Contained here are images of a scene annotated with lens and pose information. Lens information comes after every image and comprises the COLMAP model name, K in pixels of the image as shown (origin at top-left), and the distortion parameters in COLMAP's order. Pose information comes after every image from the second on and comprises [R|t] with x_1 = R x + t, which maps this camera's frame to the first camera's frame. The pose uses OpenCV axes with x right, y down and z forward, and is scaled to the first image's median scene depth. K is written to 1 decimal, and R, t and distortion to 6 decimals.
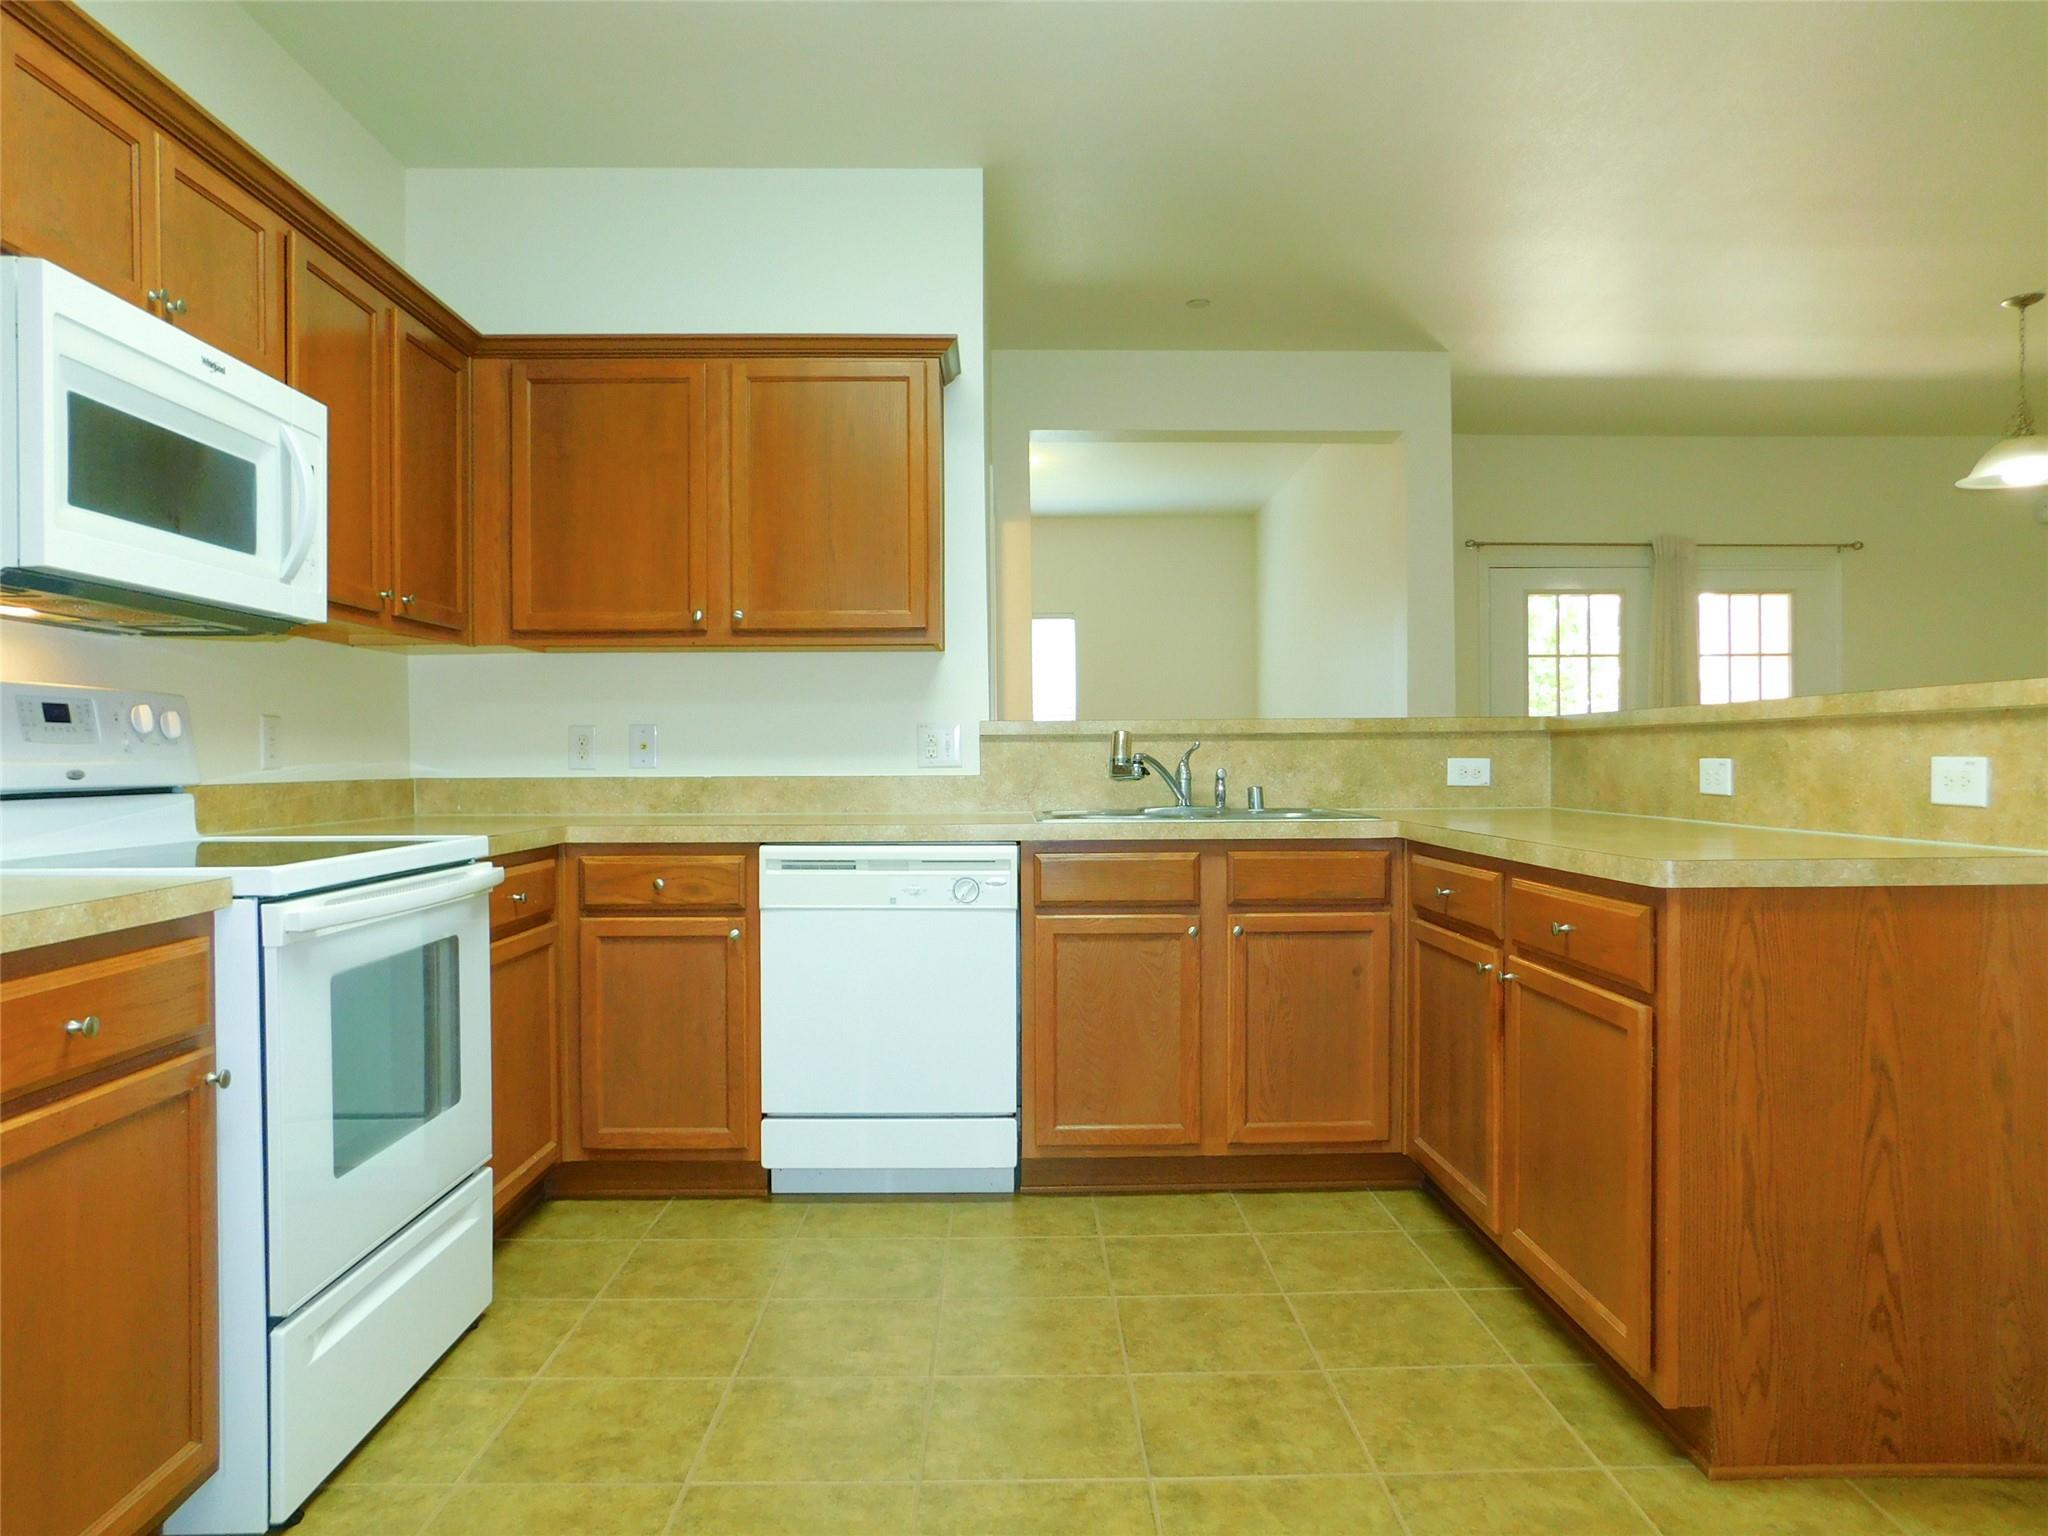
lens RADIAL K [[1369.7, 0, 1024.0], [0, 1369.7, 768.0], [0, 0, 1]] dist [-0.073993, 0.066030]
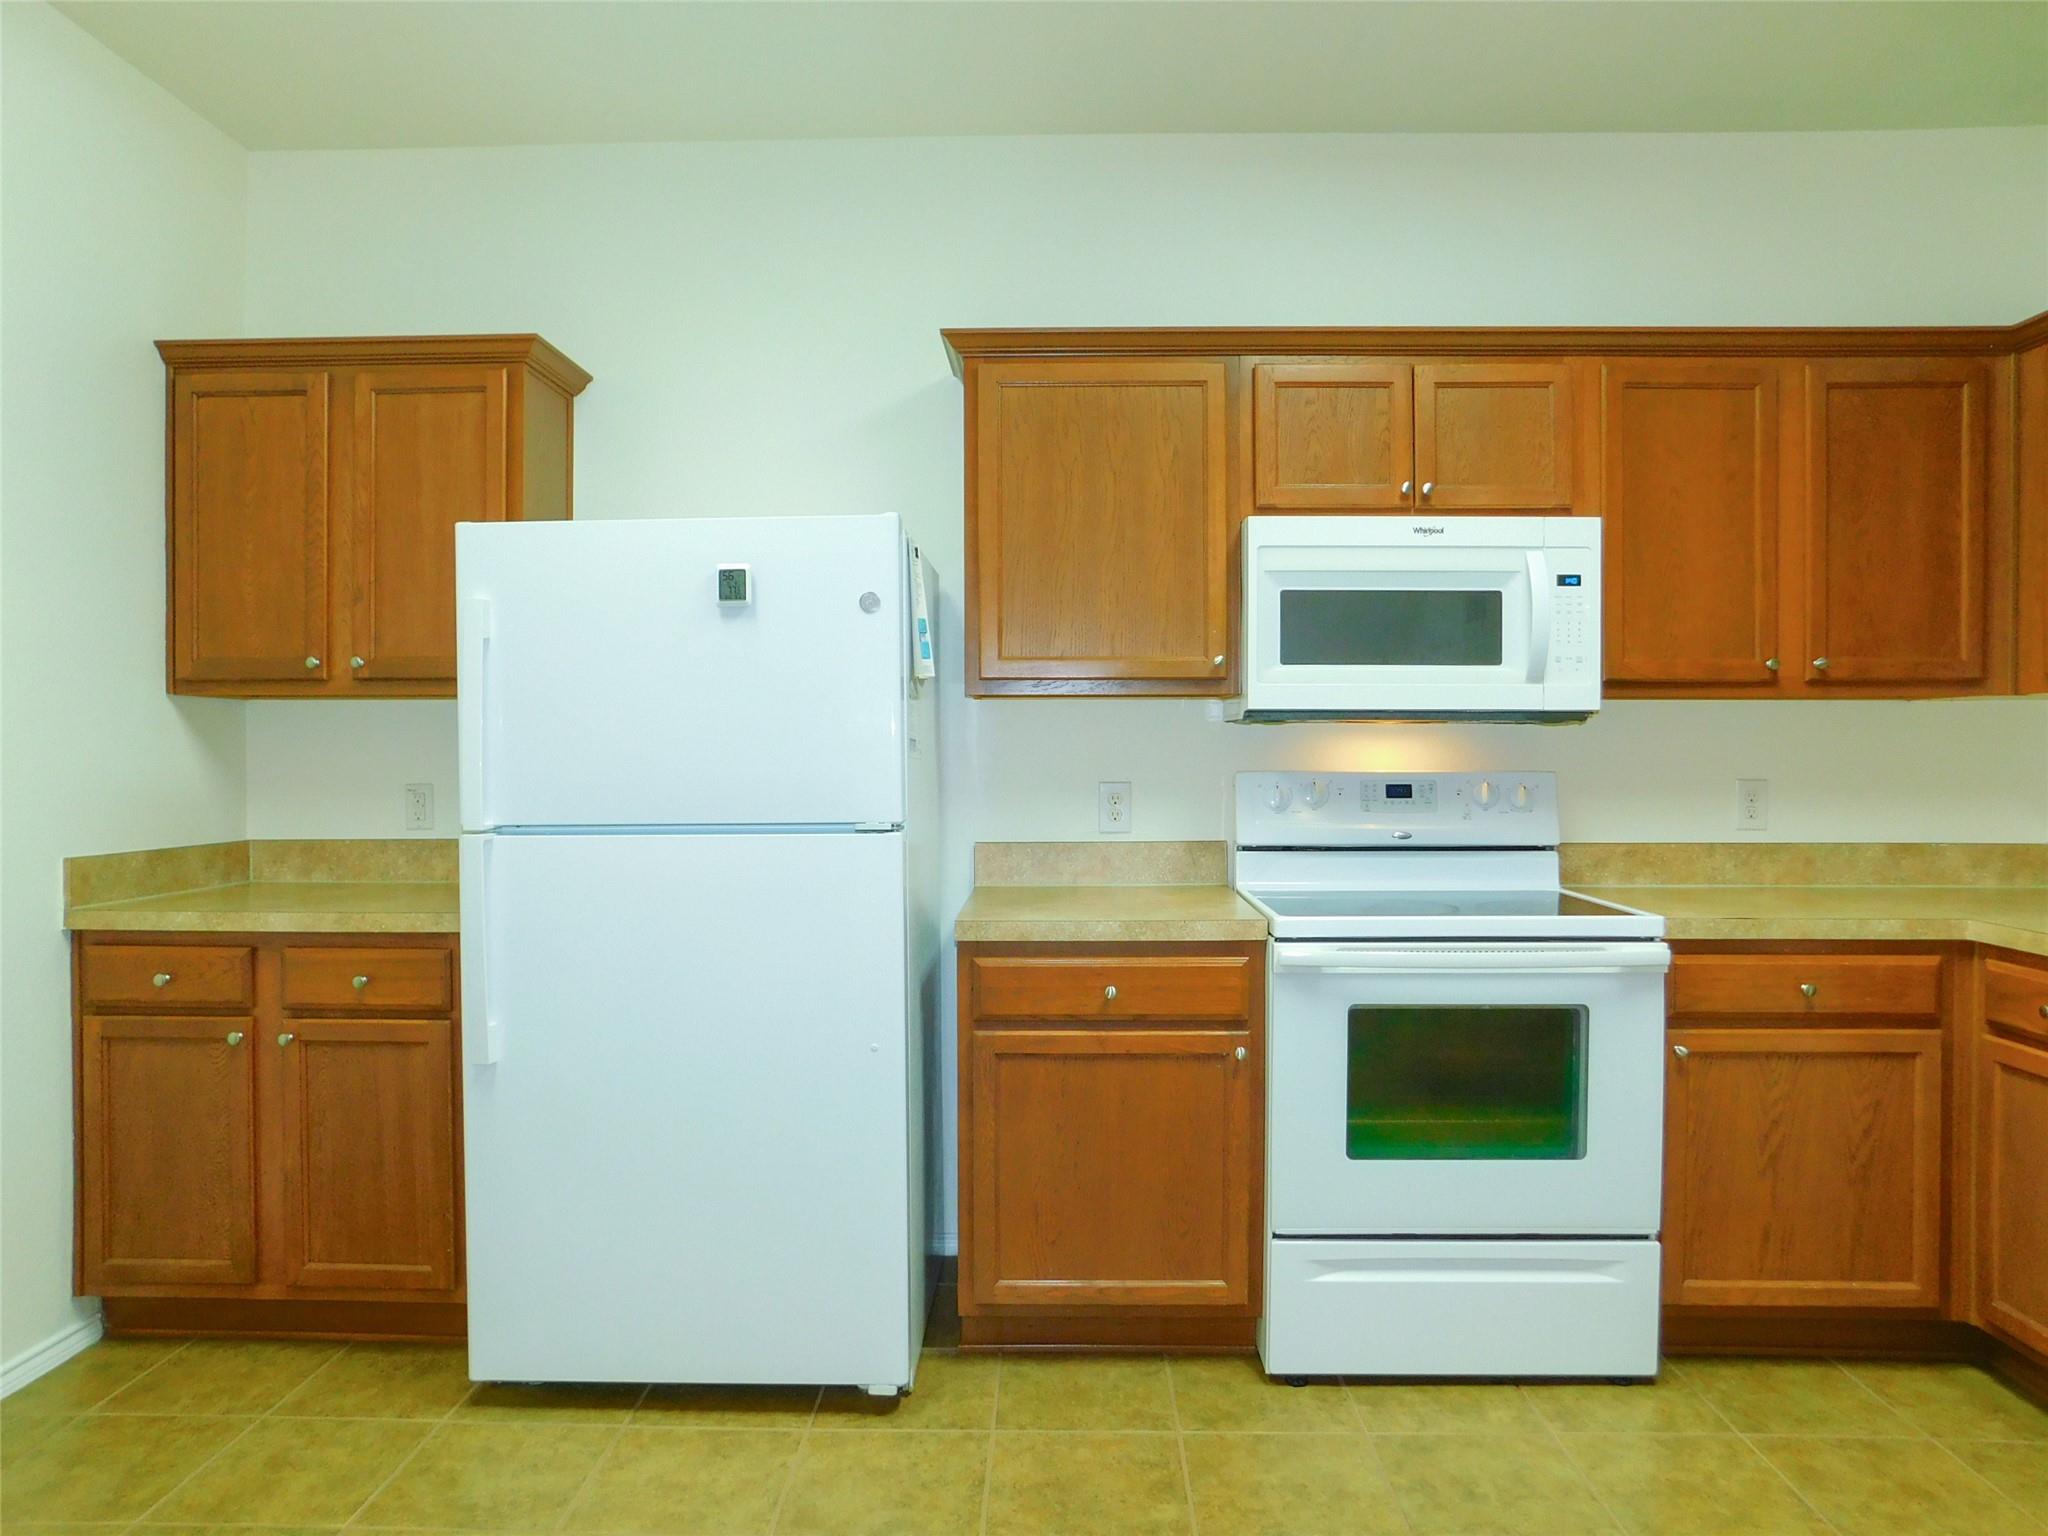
lens RADIAL K [[1369.7, 0, 1024.0], [0, 1369.7, 768.0], [0, 0, 1]] dist [-0.073993, 0.066030]
pose [[-0.047155, 0.020510, -0.998677, 0.667513], [-0.007312, 0.999755, 0.020878, -0.083613], [0.998861, 0.008287, -0.046994, 0.602404]]
